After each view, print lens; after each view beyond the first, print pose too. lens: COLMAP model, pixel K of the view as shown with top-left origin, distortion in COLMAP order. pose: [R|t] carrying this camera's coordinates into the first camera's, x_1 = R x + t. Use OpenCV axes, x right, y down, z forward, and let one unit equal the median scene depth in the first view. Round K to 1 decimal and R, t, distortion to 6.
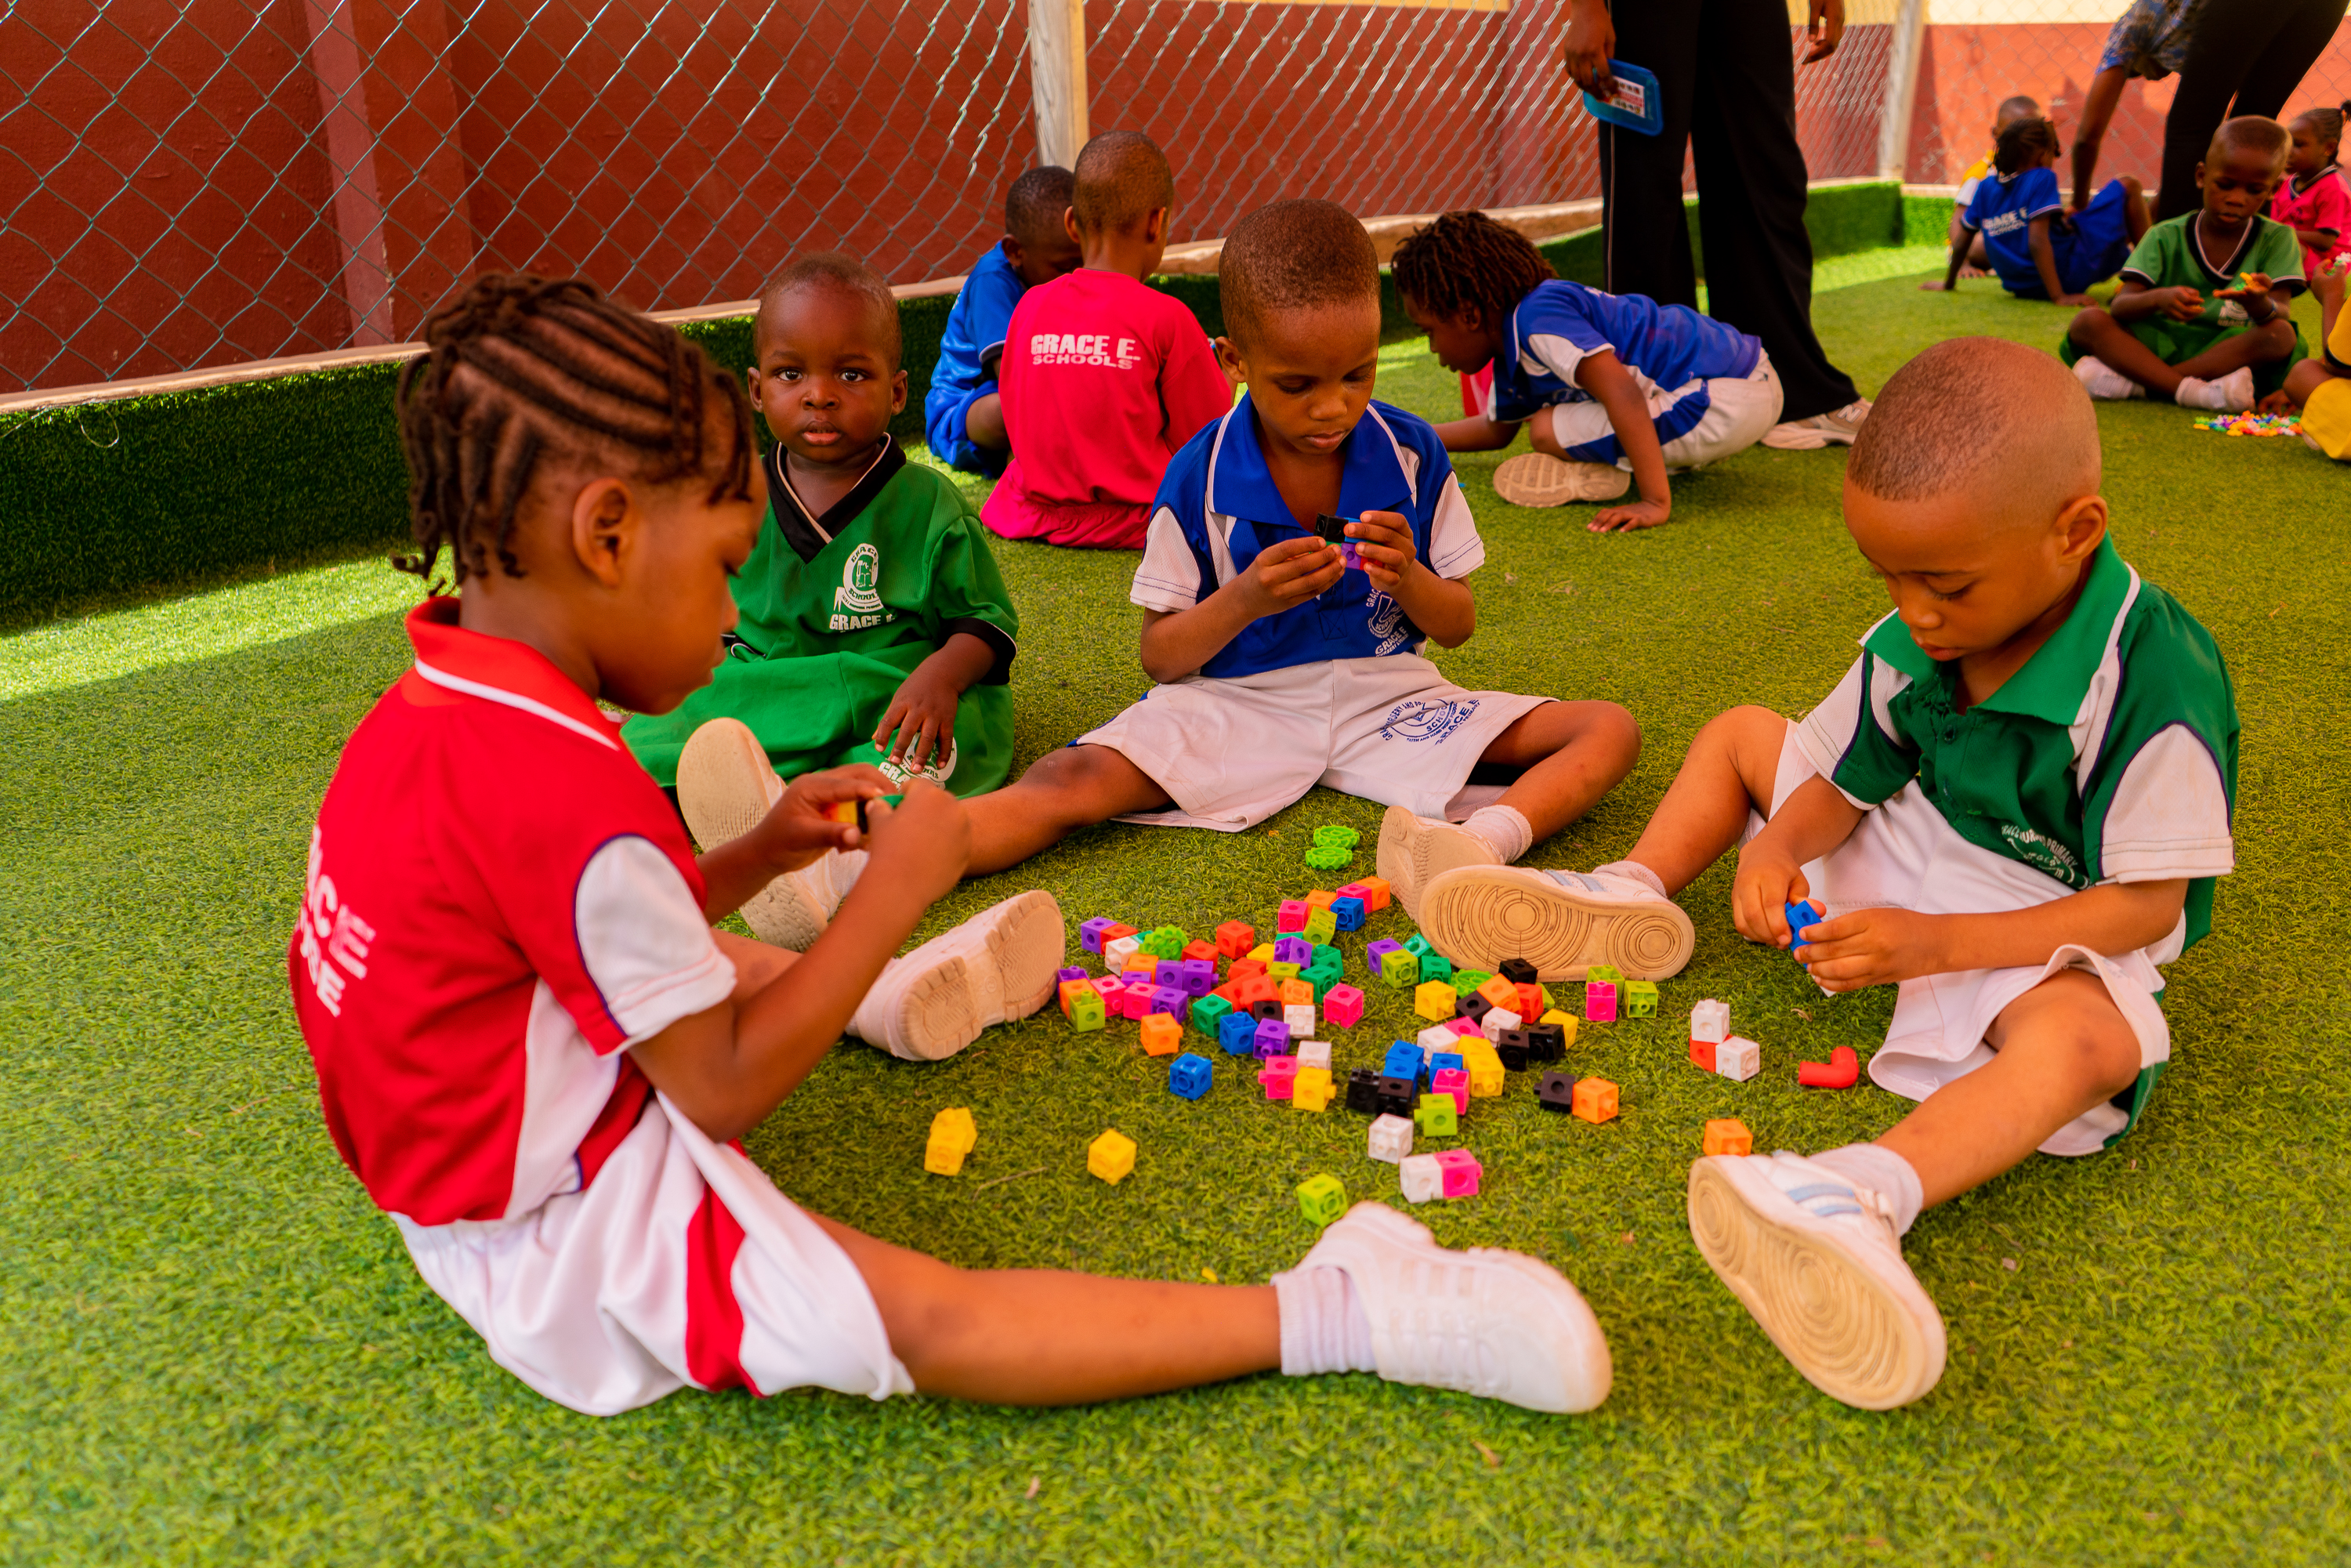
lens RADIAL K [[1973.6, 0, 1176.6], [0, 1973.6, 775.9], [0, 0, 1]] dist [0.008278, -0.016525]
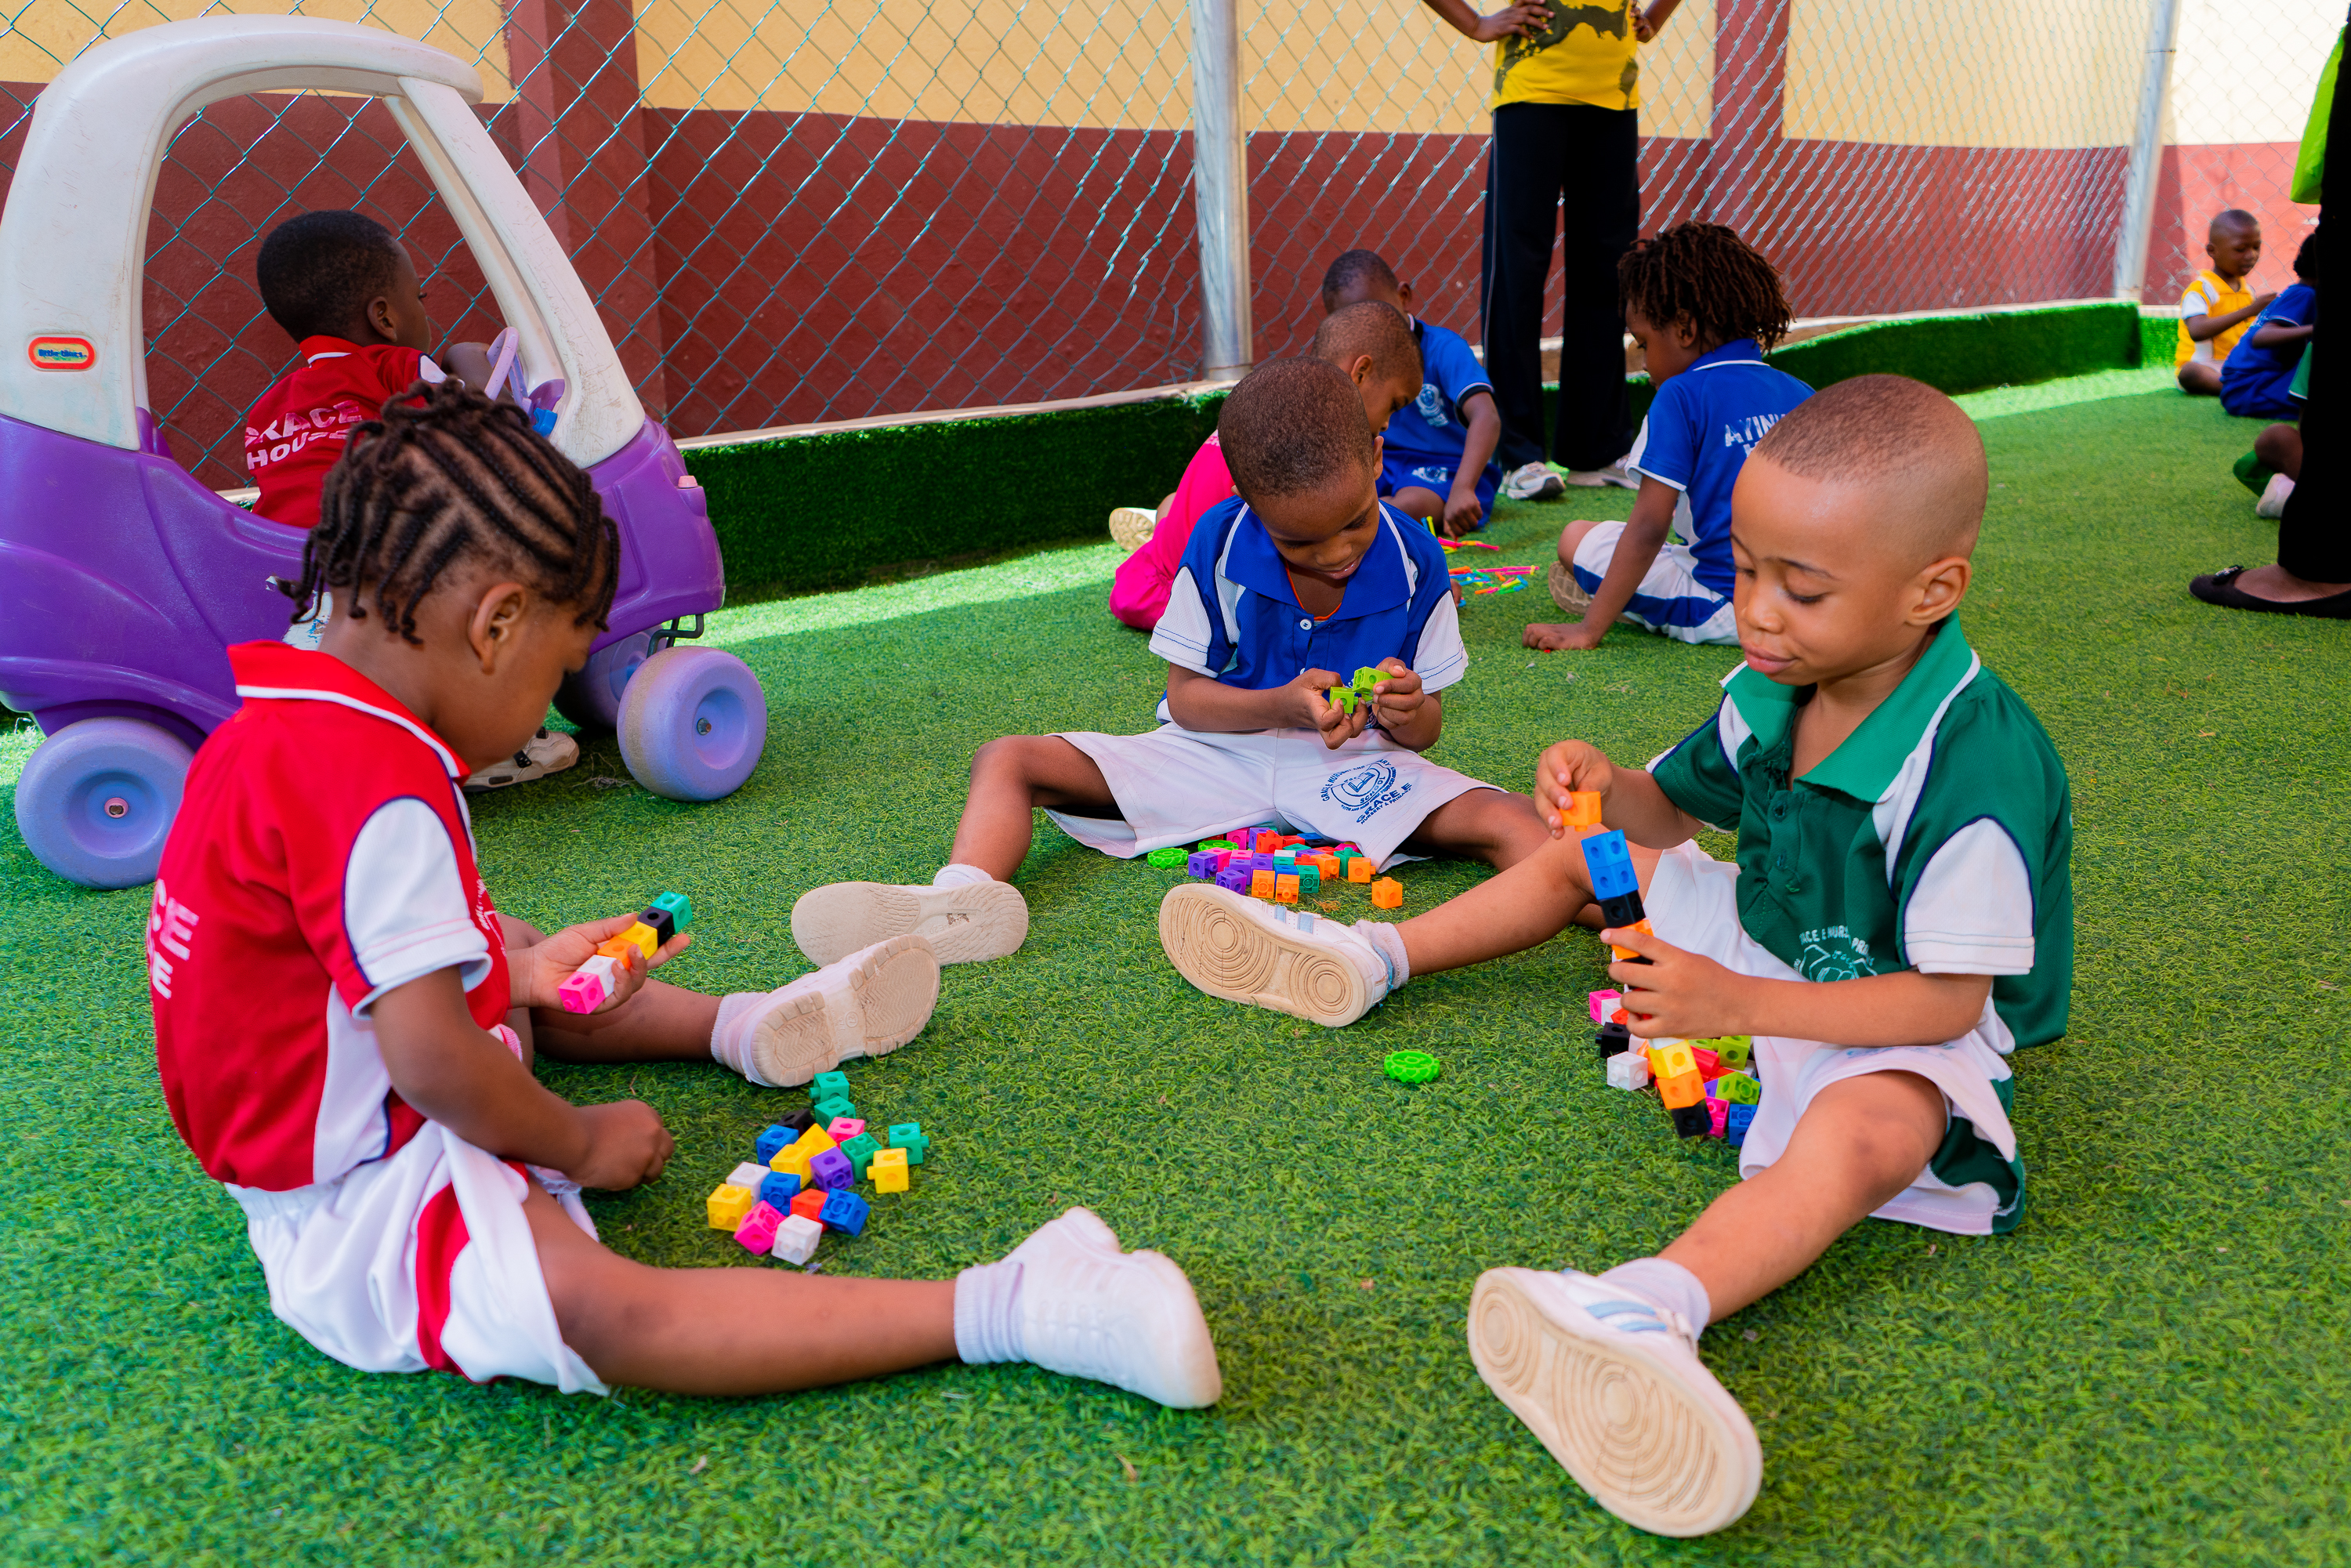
lens RADIAL K [[1916.7, 0, 1173.8], [0, 1916.7, 791.7], [0, 0, 1]] dist [0.001556, -0.001546]
pose [[0.989921, 0.028243, -0.138773, 0.285377], [-0.034778, 0.998386, -0.044892, 0.029323], [0.137281, 0.049266, 0.989306, -0.012503]]
